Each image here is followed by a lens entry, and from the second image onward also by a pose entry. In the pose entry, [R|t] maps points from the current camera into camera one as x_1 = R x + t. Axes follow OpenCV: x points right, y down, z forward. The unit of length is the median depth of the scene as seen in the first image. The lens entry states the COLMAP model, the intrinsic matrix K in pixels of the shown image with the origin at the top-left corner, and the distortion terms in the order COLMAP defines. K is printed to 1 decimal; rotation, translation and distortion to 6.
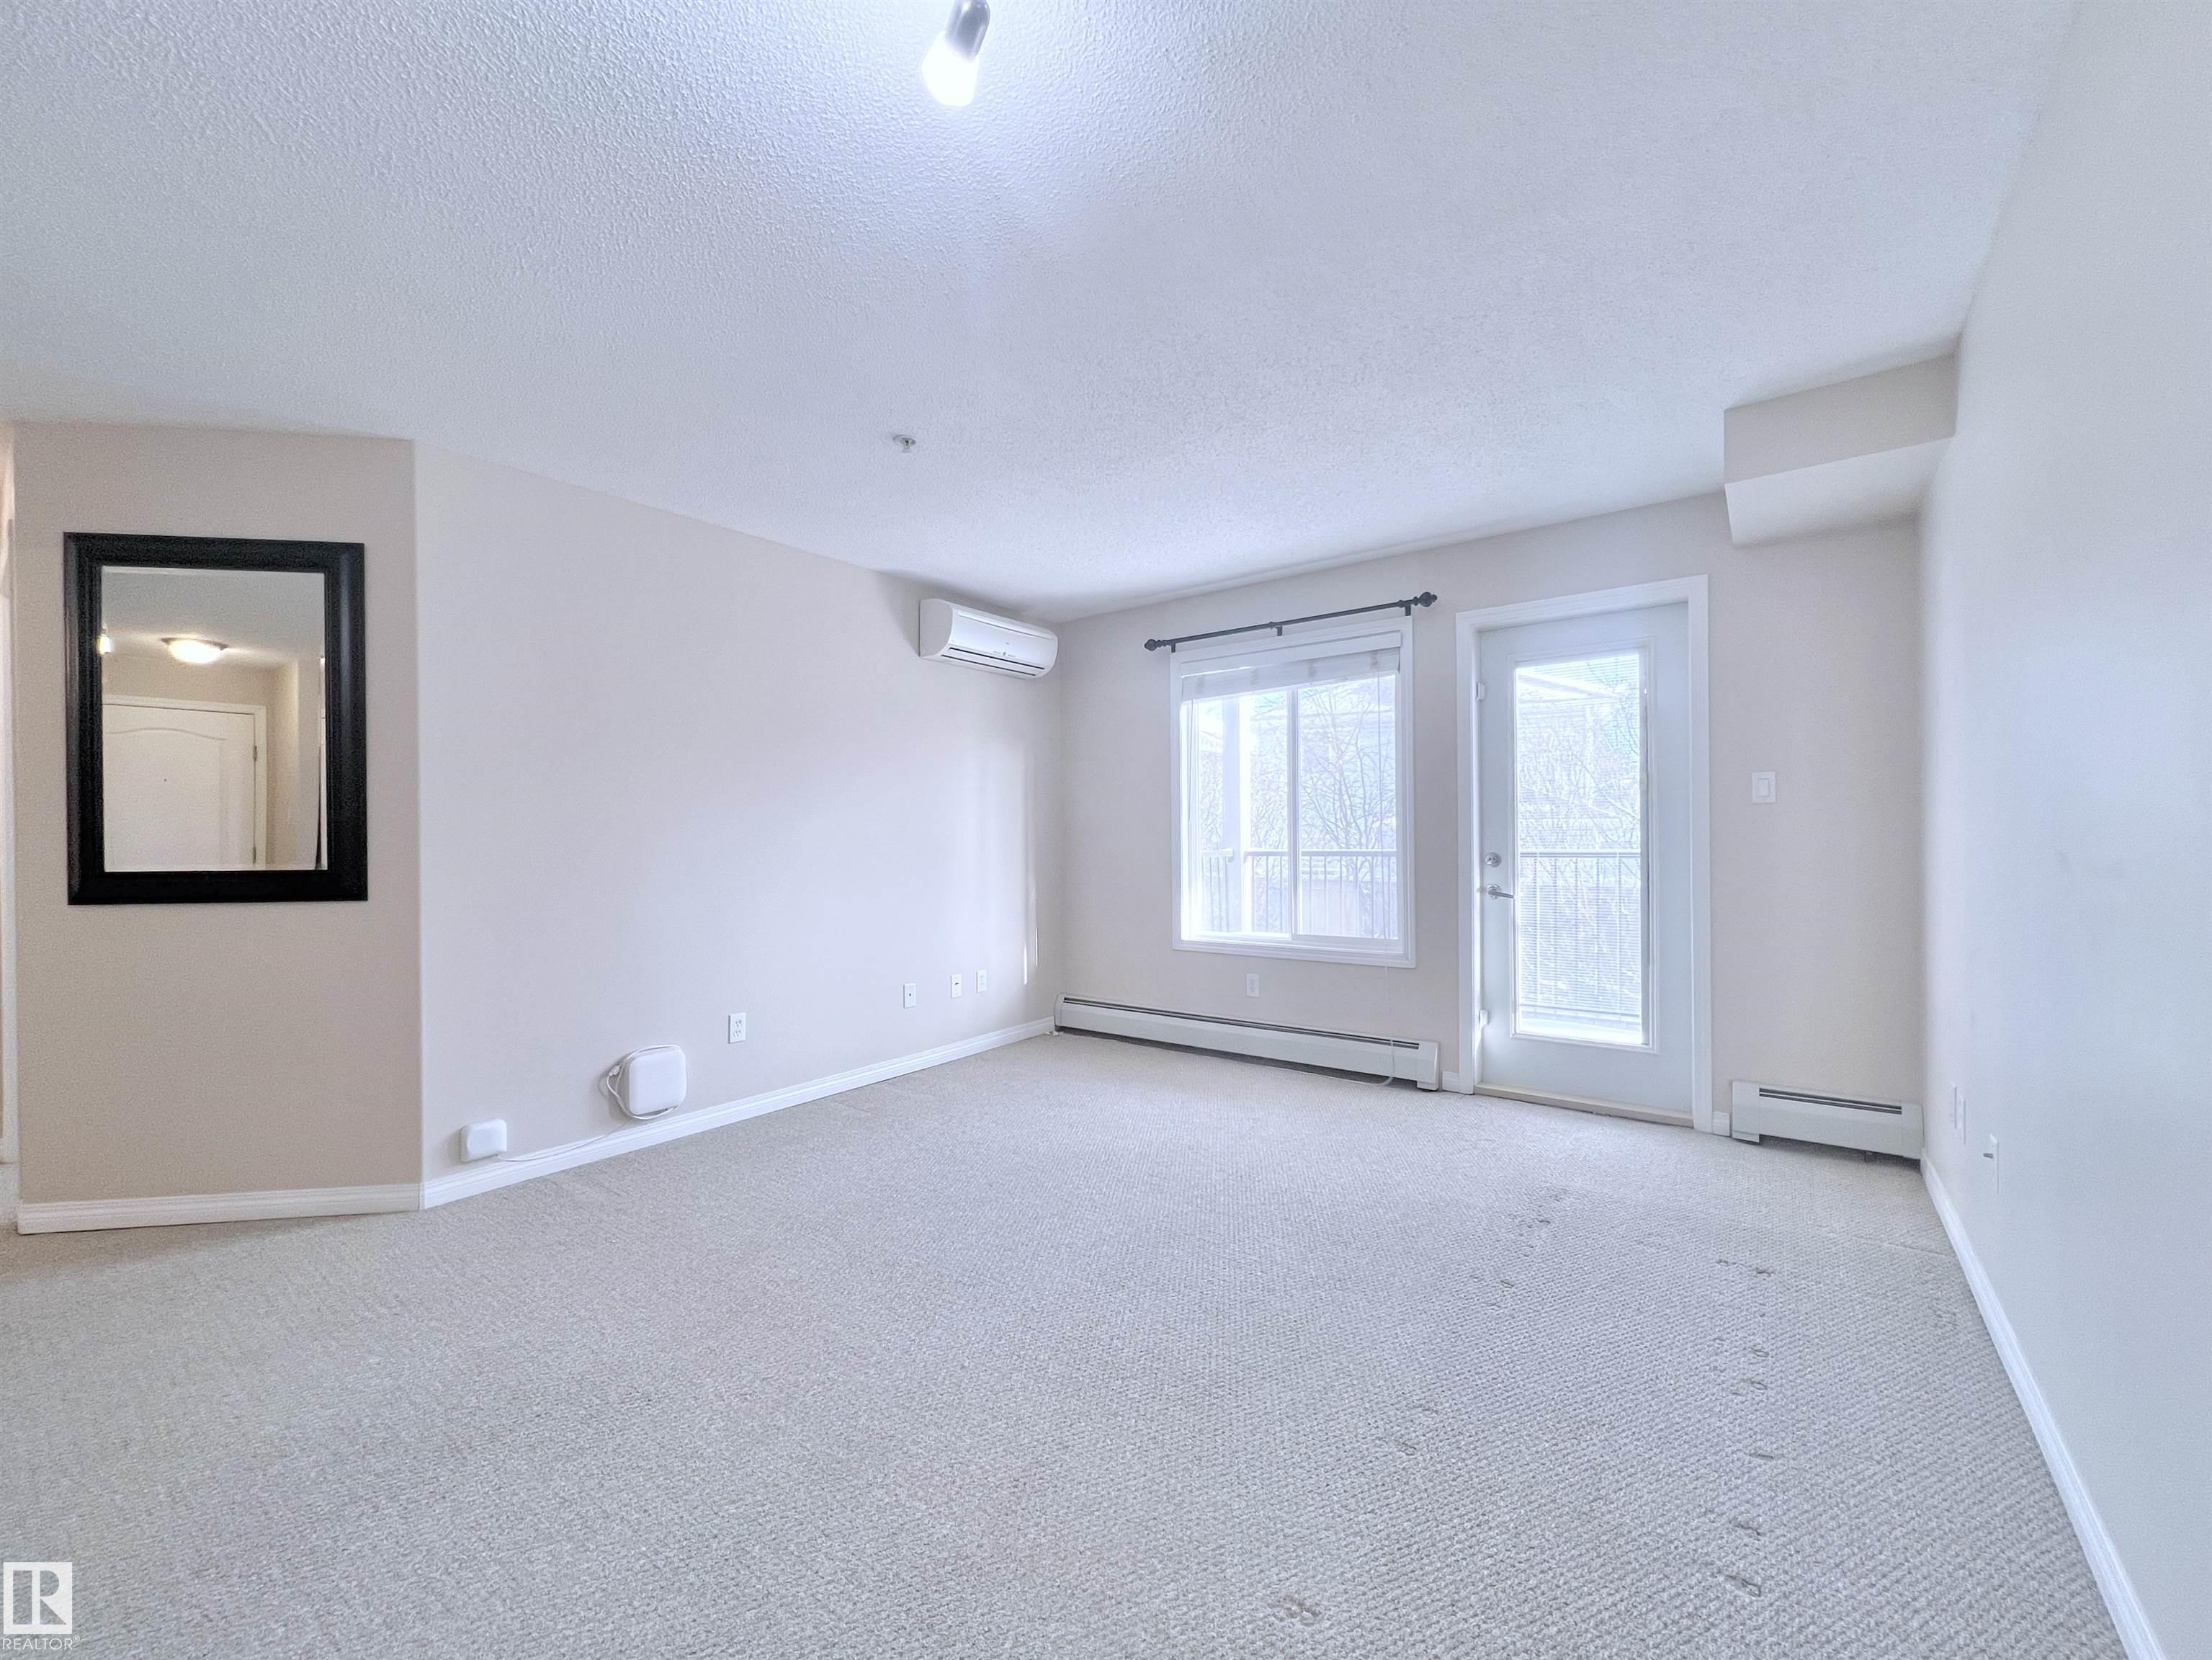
lens RADIAL K [[889.5, 0, 1084.6], [0, 889.5, 838.9], [0, 0, 1]] dist [-0.004009, 0.000152]
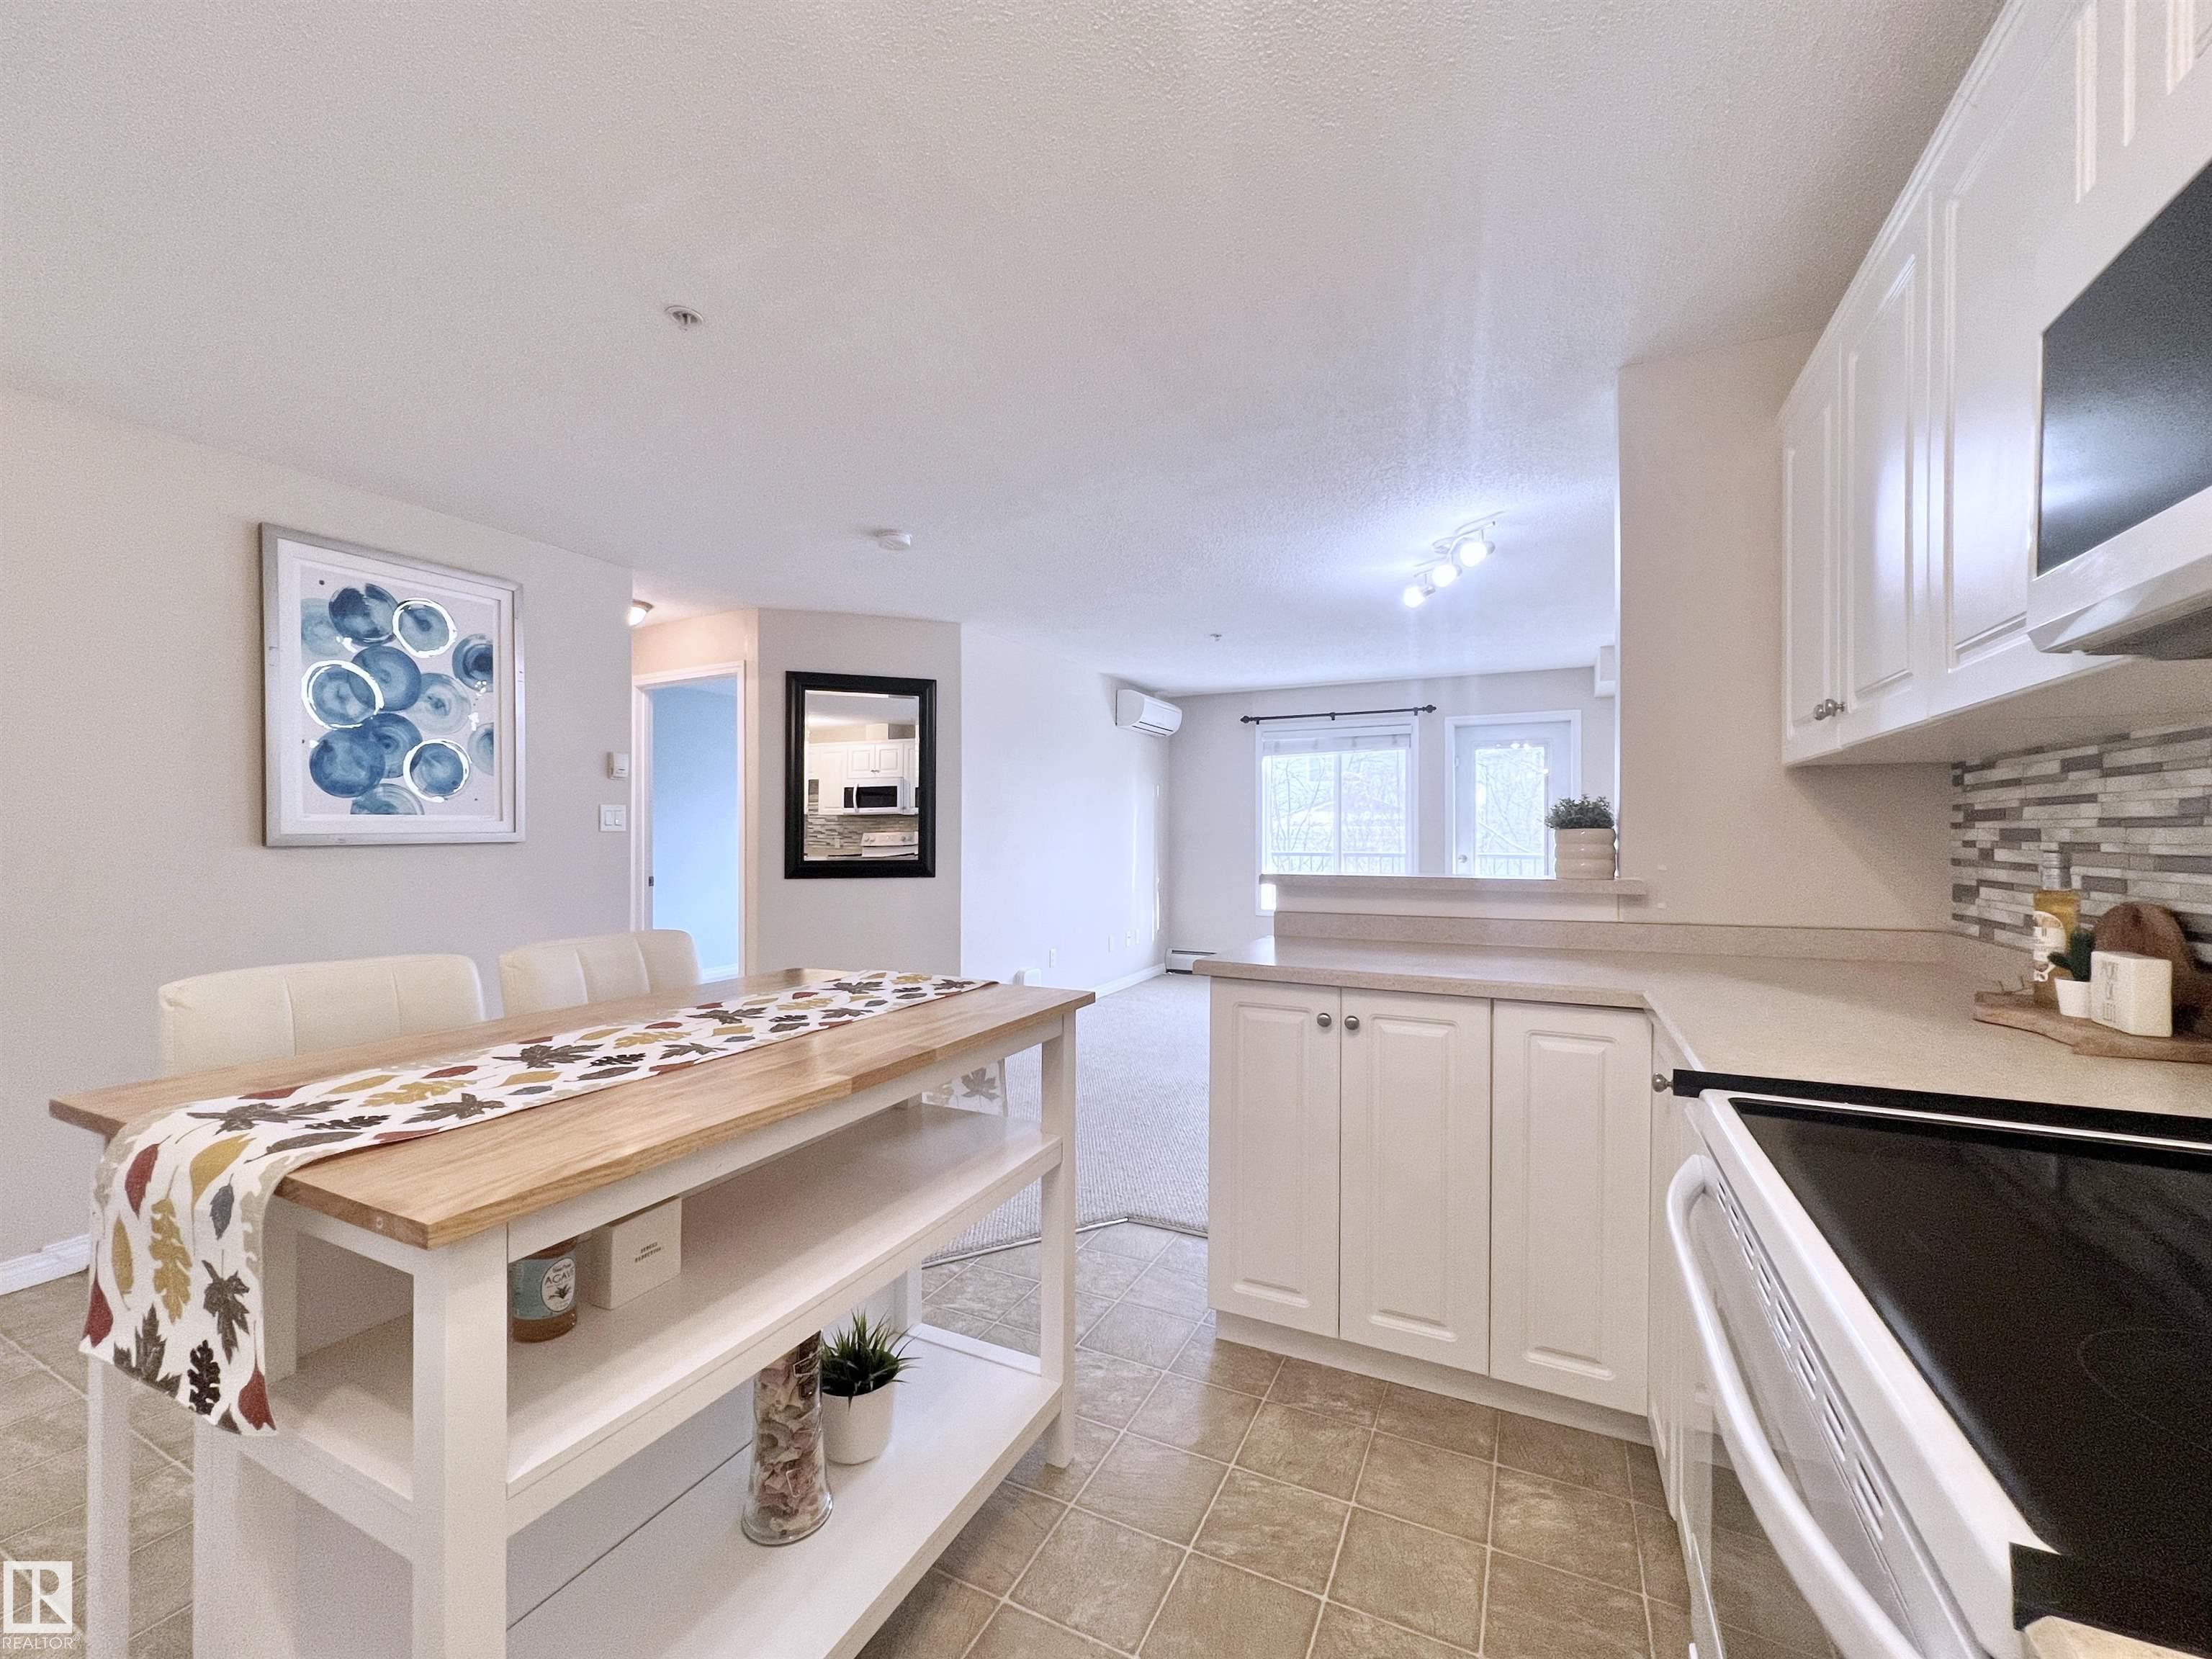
lens RADIAL K [[889.4, 0, 1104.4], [0, 889.4, 839.5], [0, 0, 1]] dist [-0.004009, 0.000152]
pose [[0.979515, 0.007820, 0.201221, -0.592924], [-0.008538, 0.999960, 0.002699, -0.010531], [-0.201192, -0.004362, 0.979542, -0.594529]]
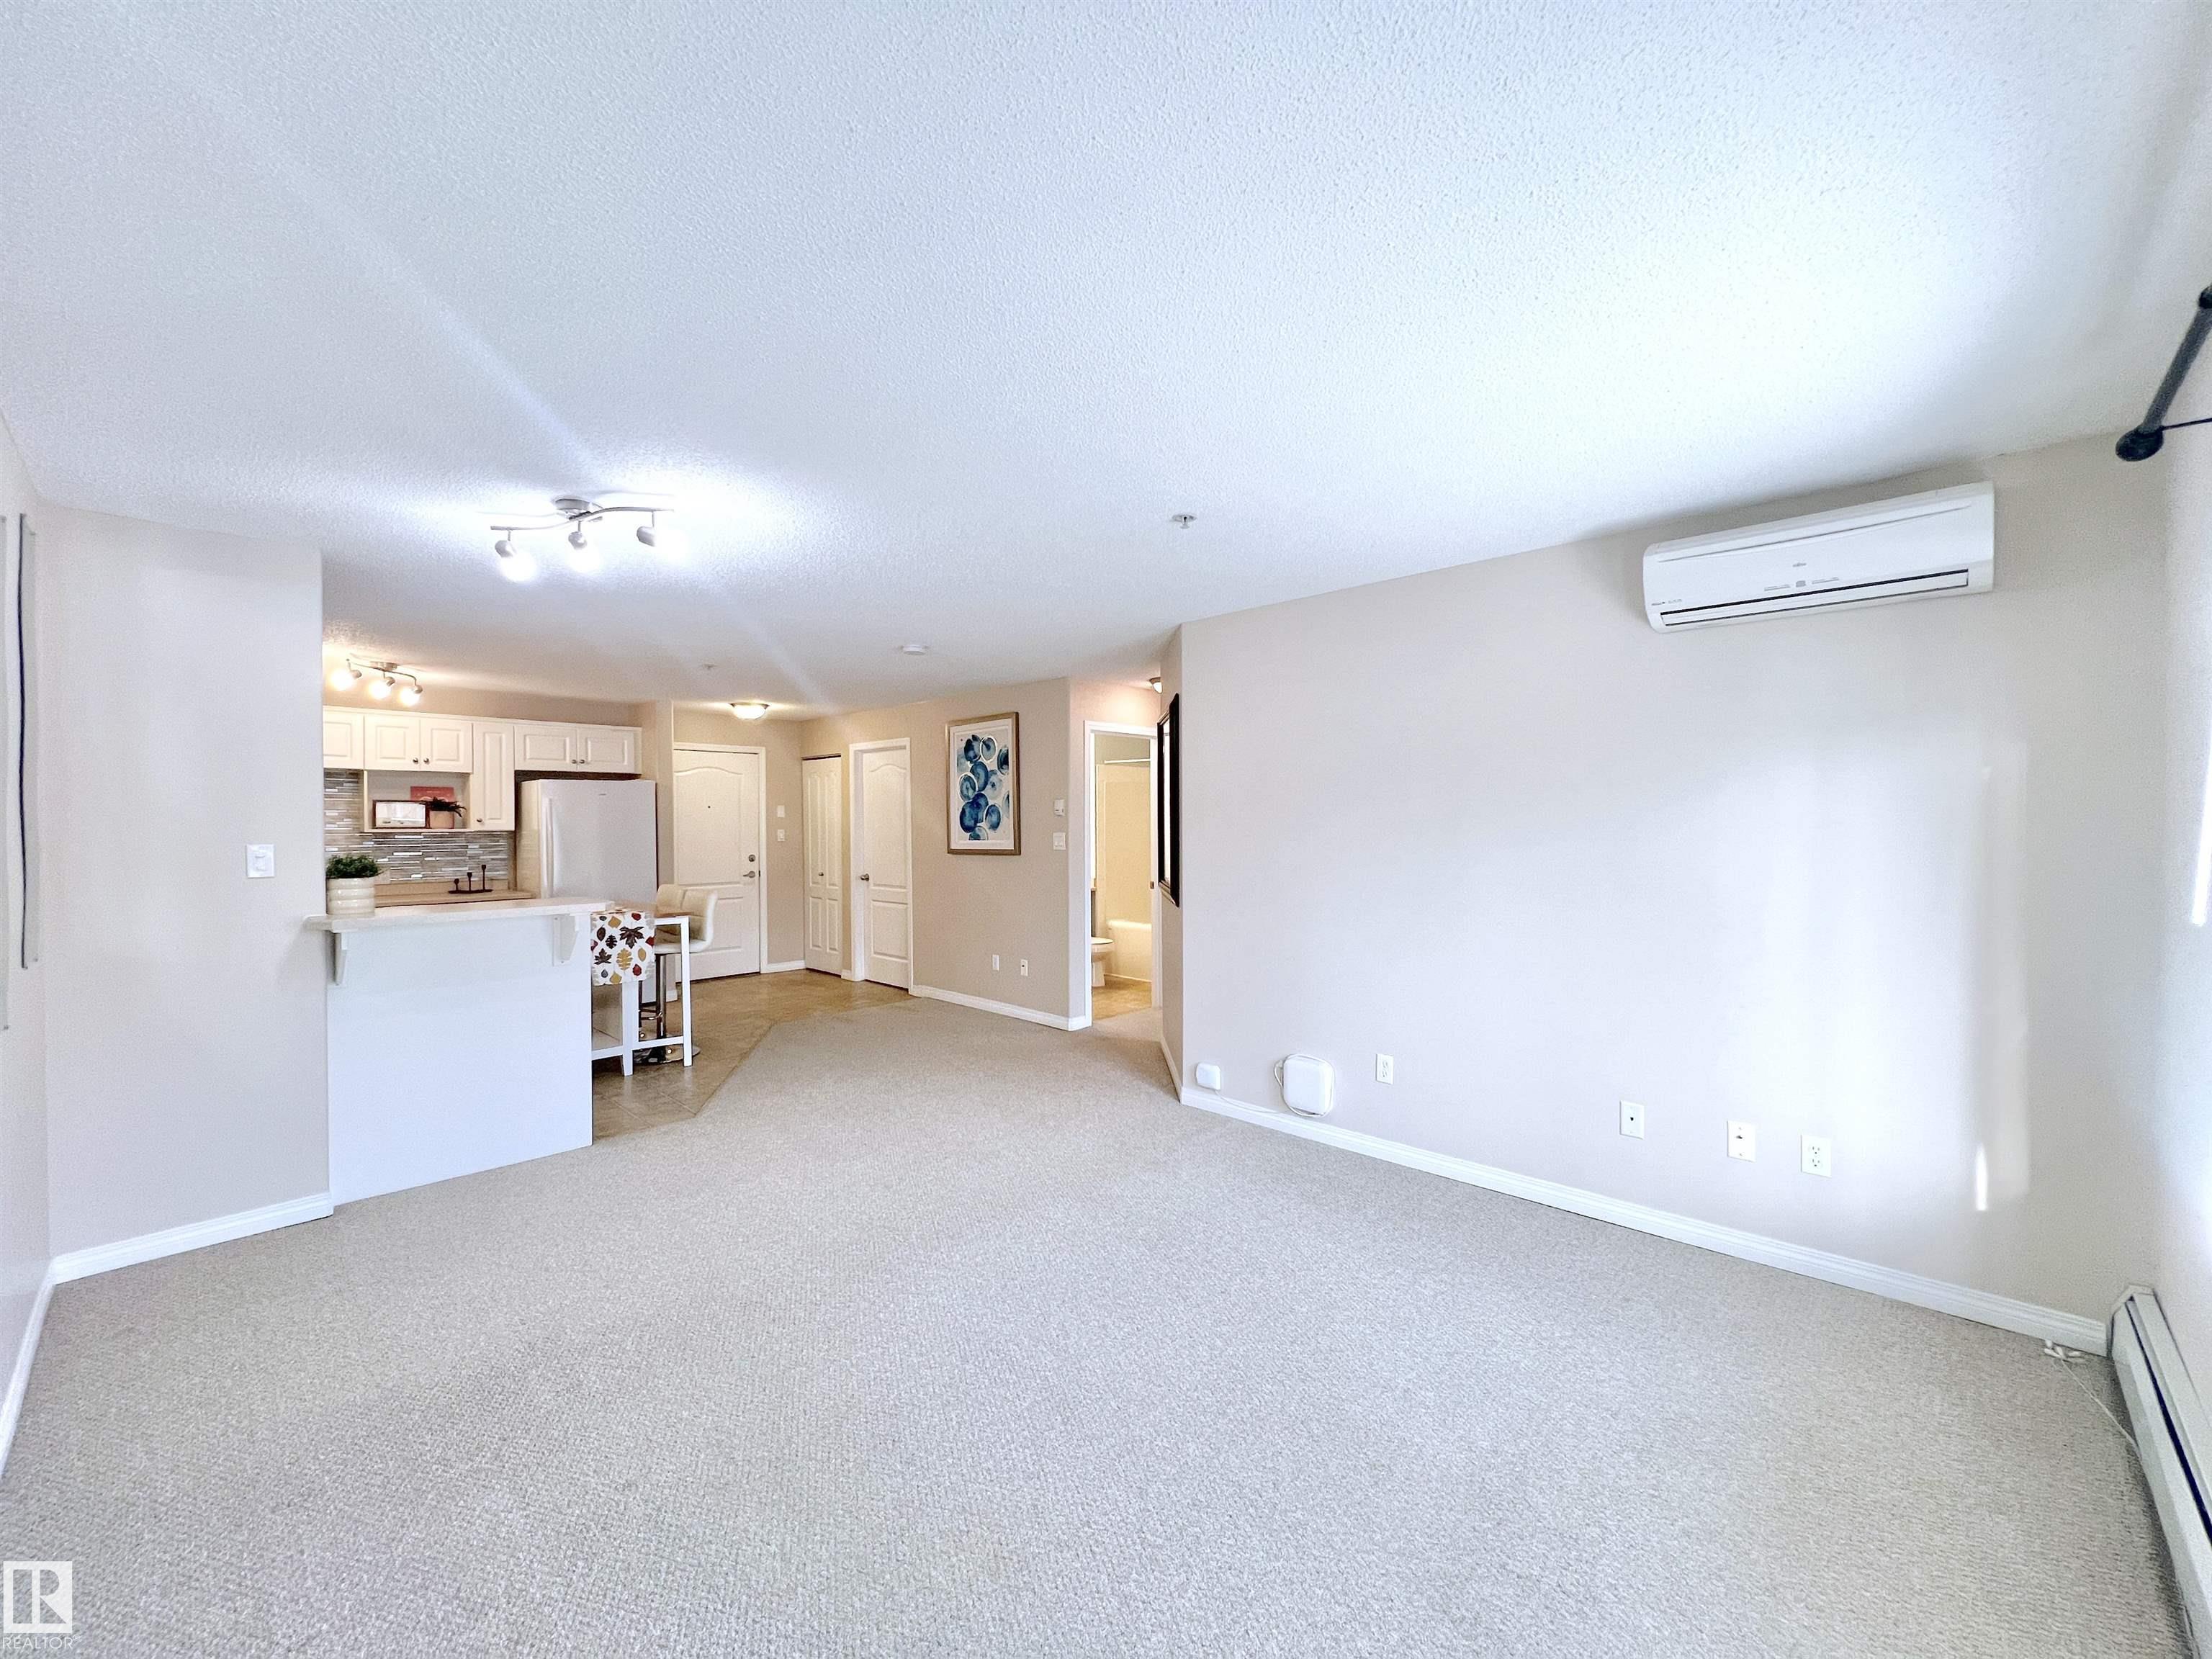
lens RADIAL K [[889.4, 0, 1107.9], [0, 889.4, 825.3], [0, 0, 1]] dist [-0.004009, 0.000152]
pose [[-0.105640, 0.015289, -0.994287, 0.607987], [0.004643, 0.999878, 0.014882, -0.078040], [0.994394, -0.003045, -0.105698, 0.740927]]
